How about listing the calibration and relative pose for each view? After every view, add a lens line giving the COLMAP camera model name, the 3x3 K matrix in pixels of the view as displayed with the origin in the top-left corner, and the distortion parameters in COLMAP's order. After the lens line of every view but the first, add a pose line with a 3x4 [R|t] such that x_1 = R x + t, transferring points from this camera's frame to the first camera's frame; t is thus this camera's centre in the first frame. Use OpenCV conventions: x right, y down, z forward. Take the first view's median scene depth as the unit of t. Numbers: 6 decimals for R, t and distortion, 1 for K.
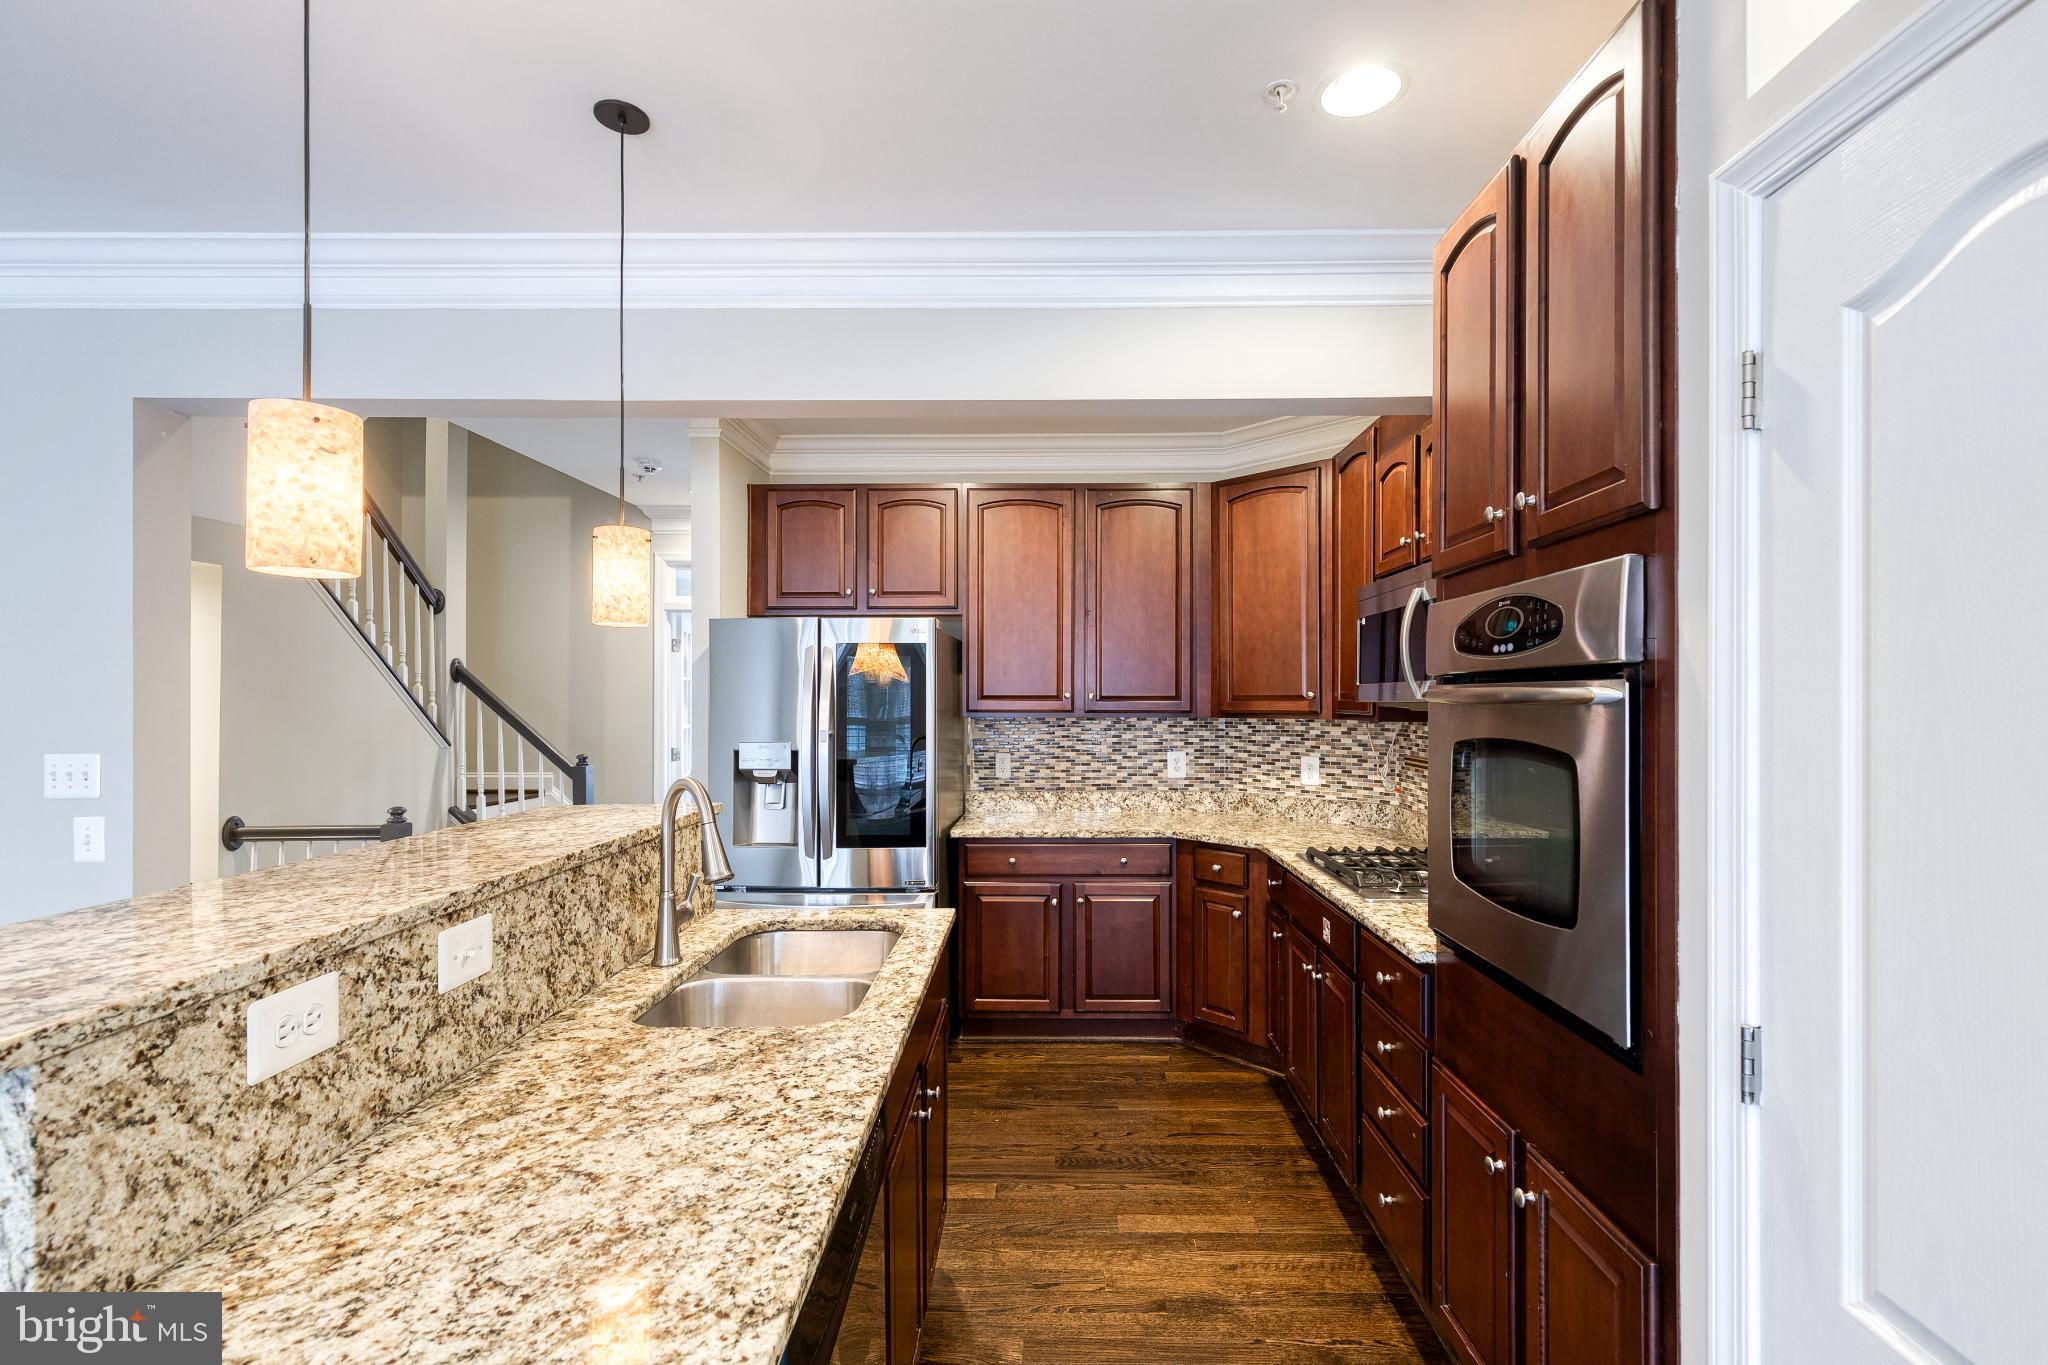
lens RADIAL K [[922.8, 0, 1044.6], [0, 922.8, 695.9], [0, 0, 1]] dist [0.010040, -0.001773]
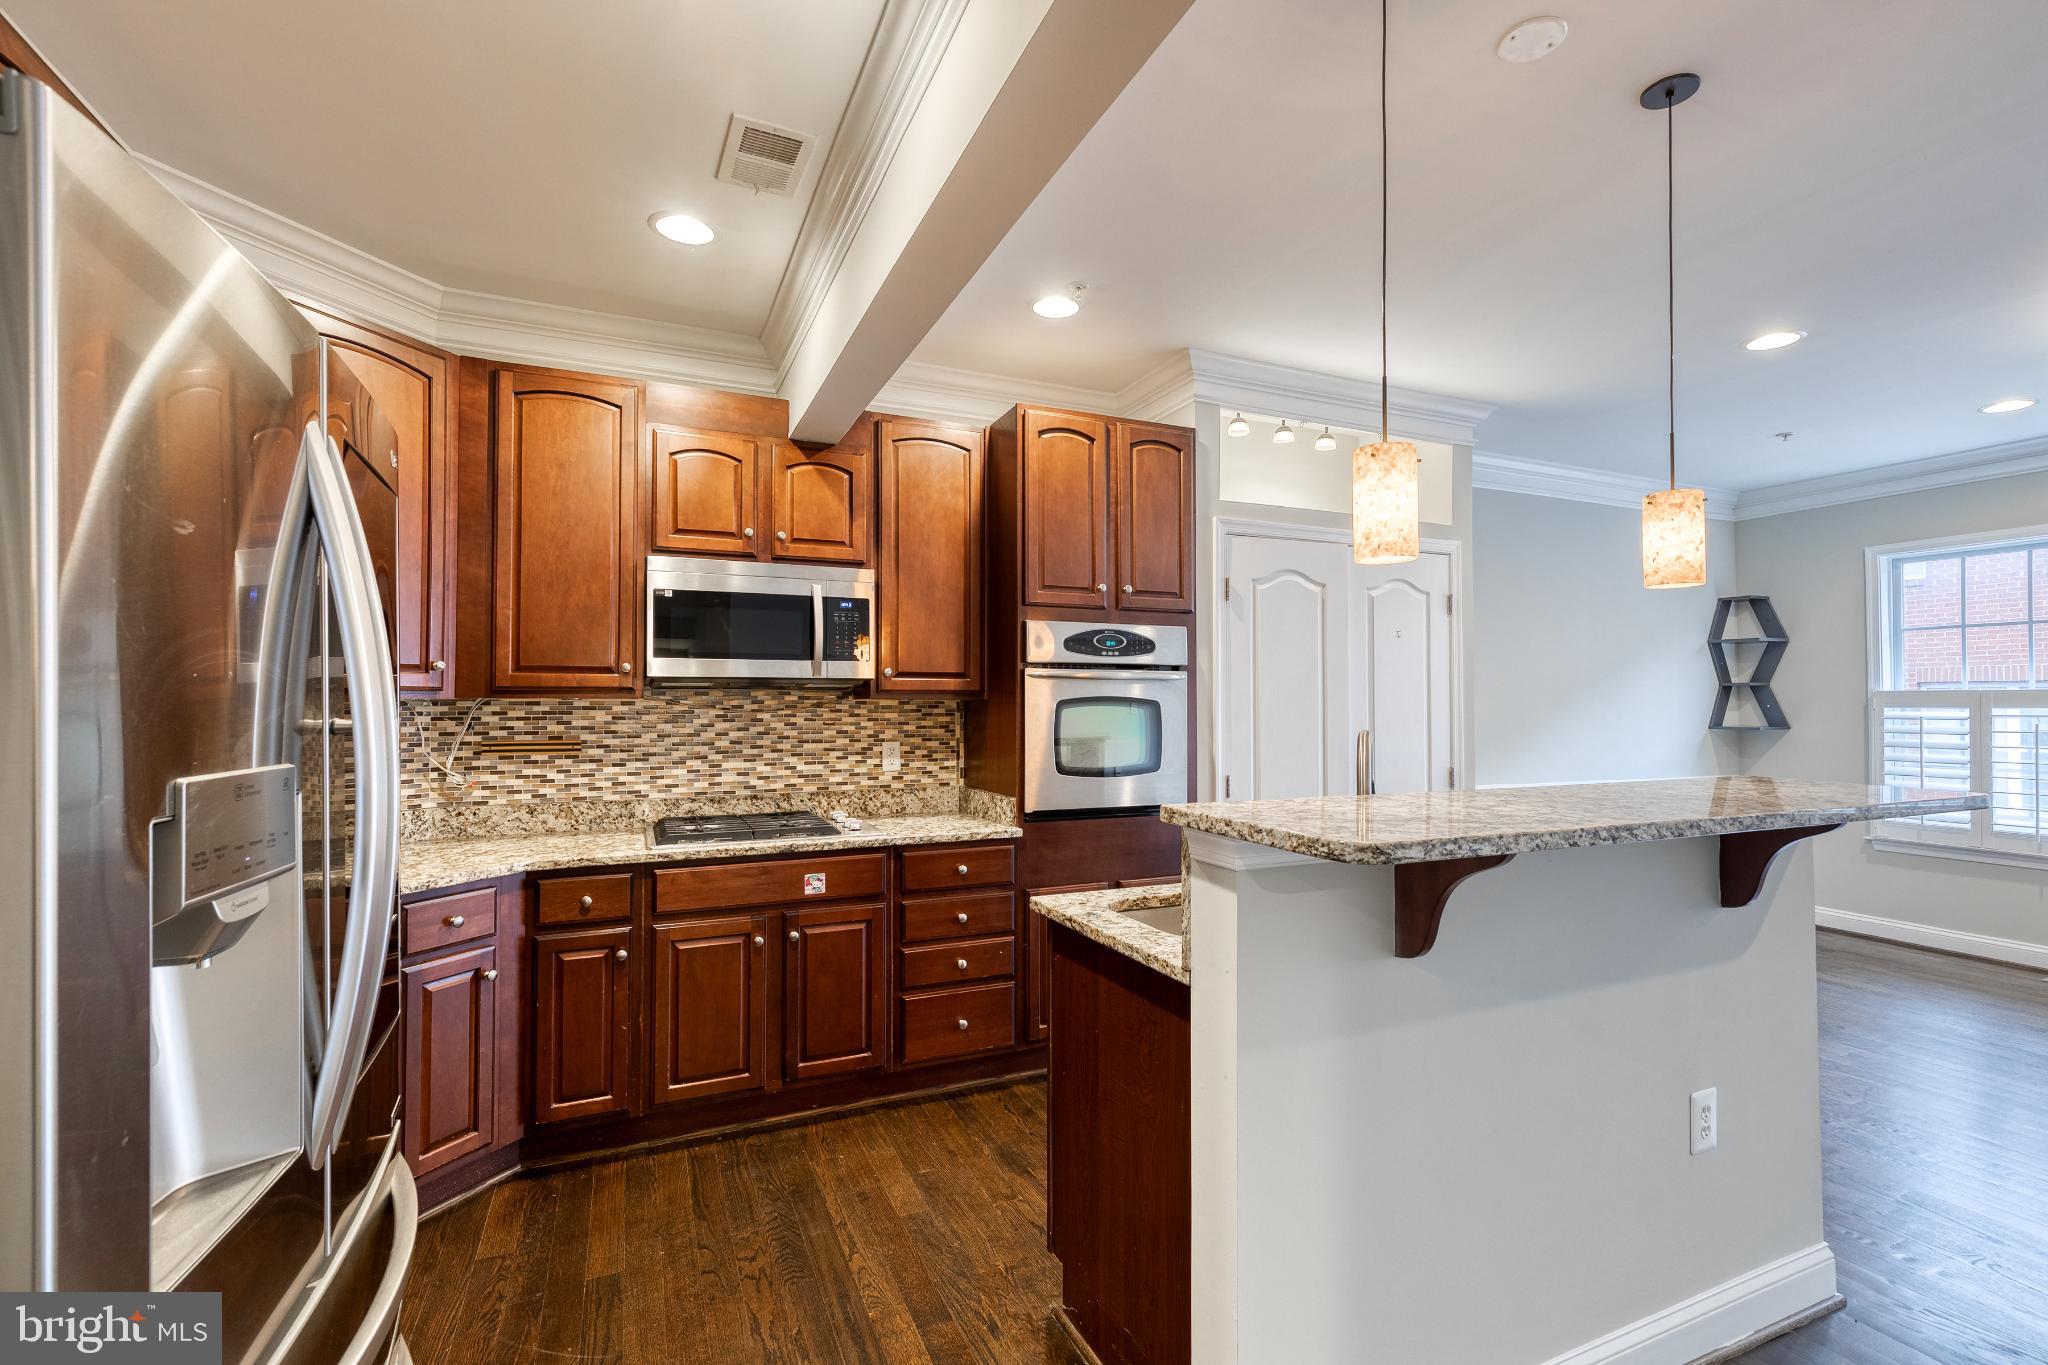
lens RADIAL K [[922.8, 0, 1046.1], [0, 922.8, 690.6], [0, 0, 1]] dist [0.010040, -0.001773]
pose [[-0.427622, 0.015590, 0.903823, -0.565743], [-0.002393, 0.999828, -0.018378, 0.030321], [-0.903955, -0.010022, -0.427511, 0.854790]]
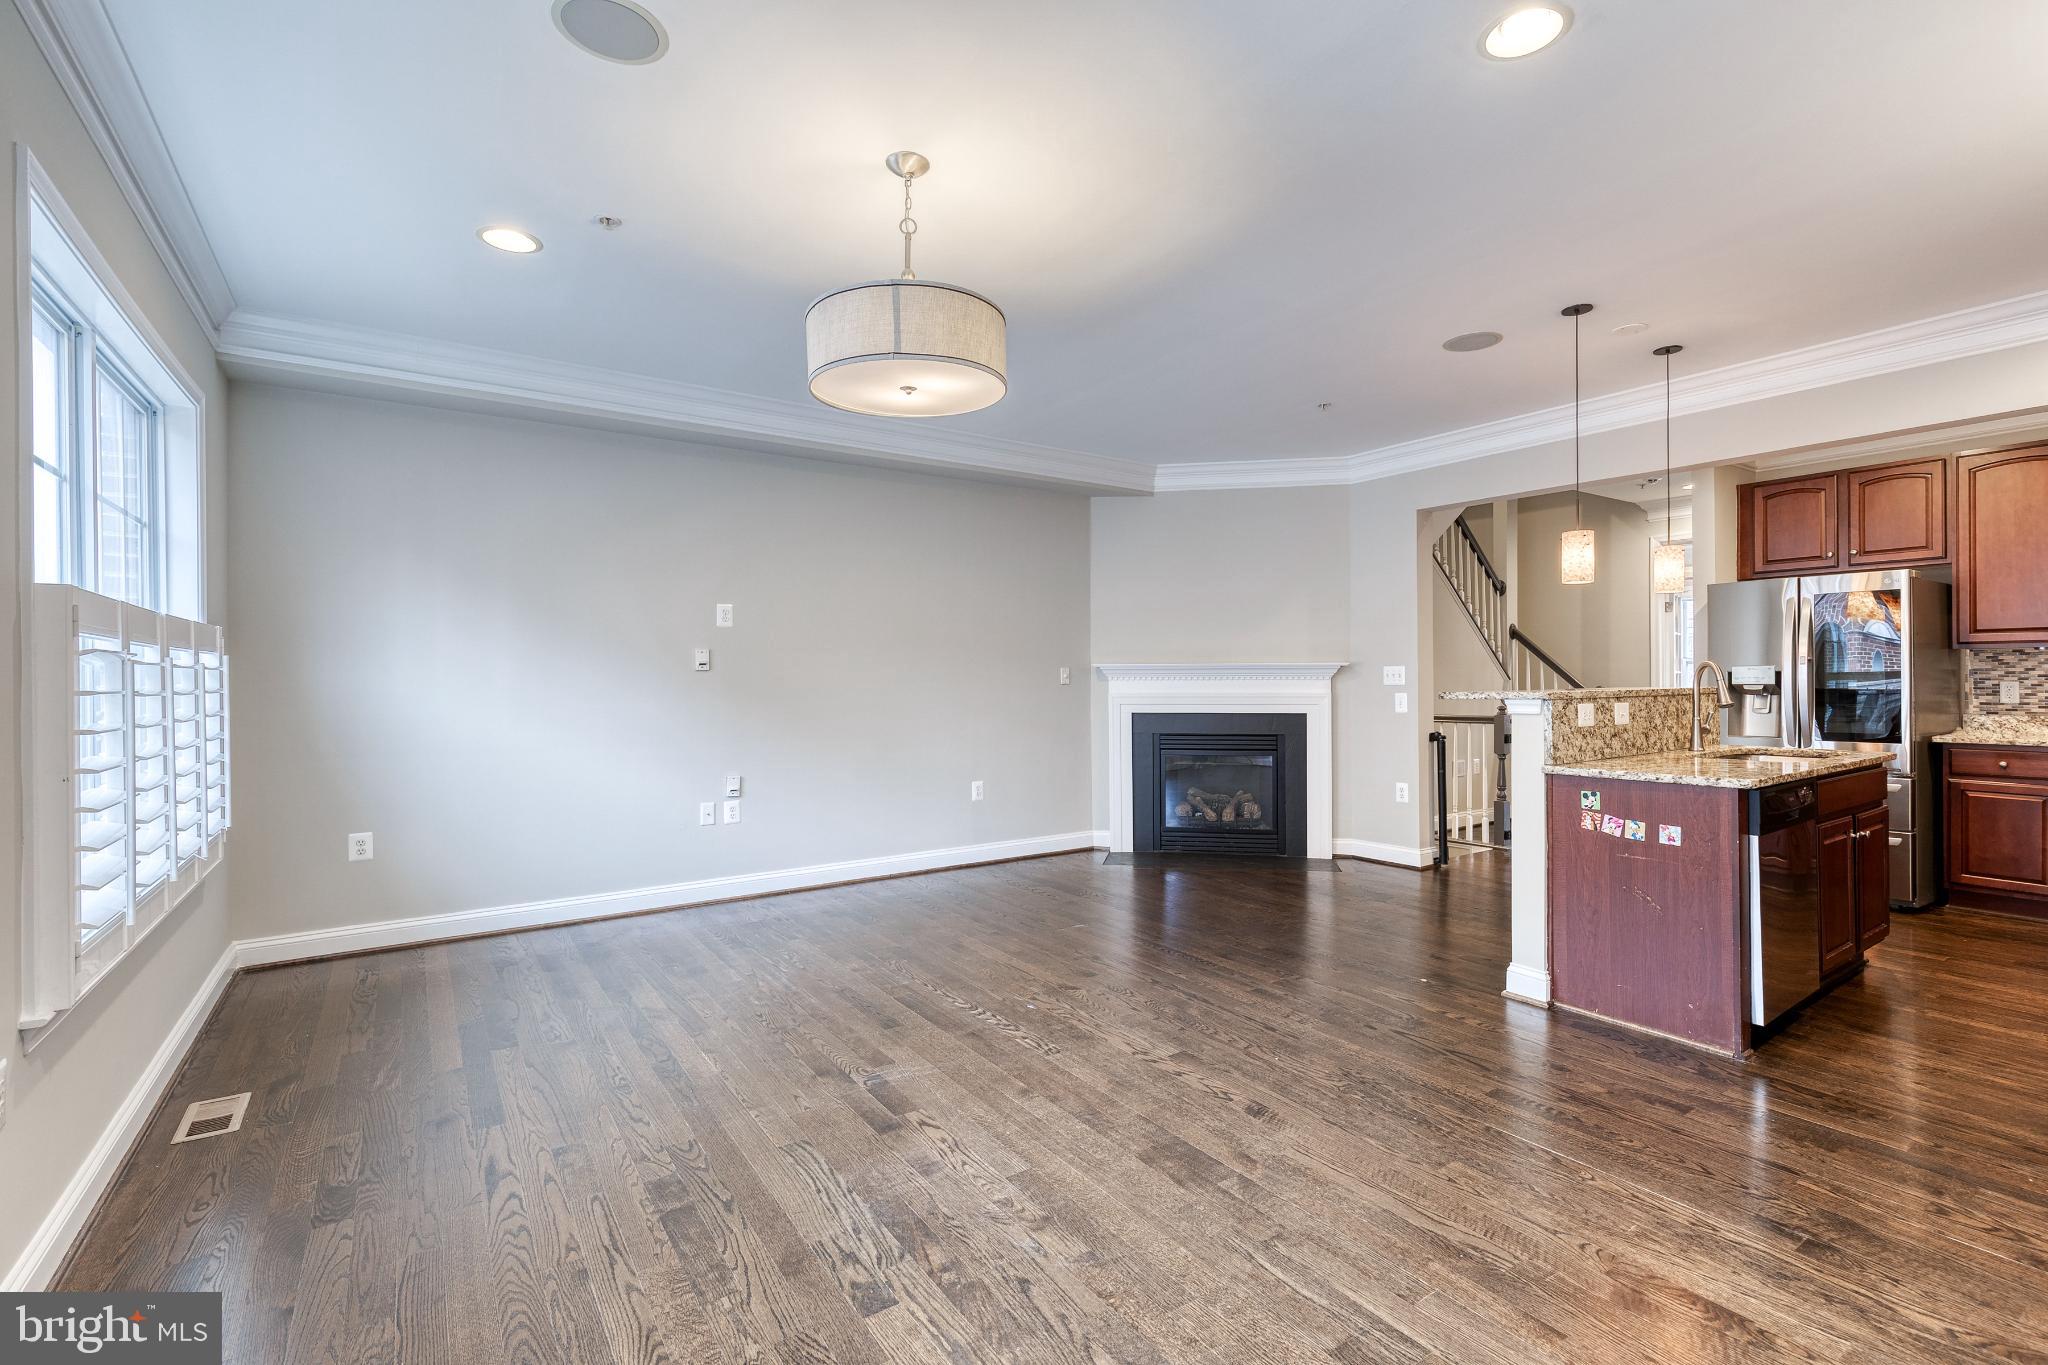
lens RADIAL K [[922.8, 0, 1047.3], [0, 922.8, 677.2], [0, 0, 1]] dist [0.010040, -0.001773]
pose [[0.585165, -0.003669, -0.810906, 0.218284], [0.008185, 0.999966, 0.001382, 0.053072], [0.810873, -0.007446, 0.585175, -0.712333]]
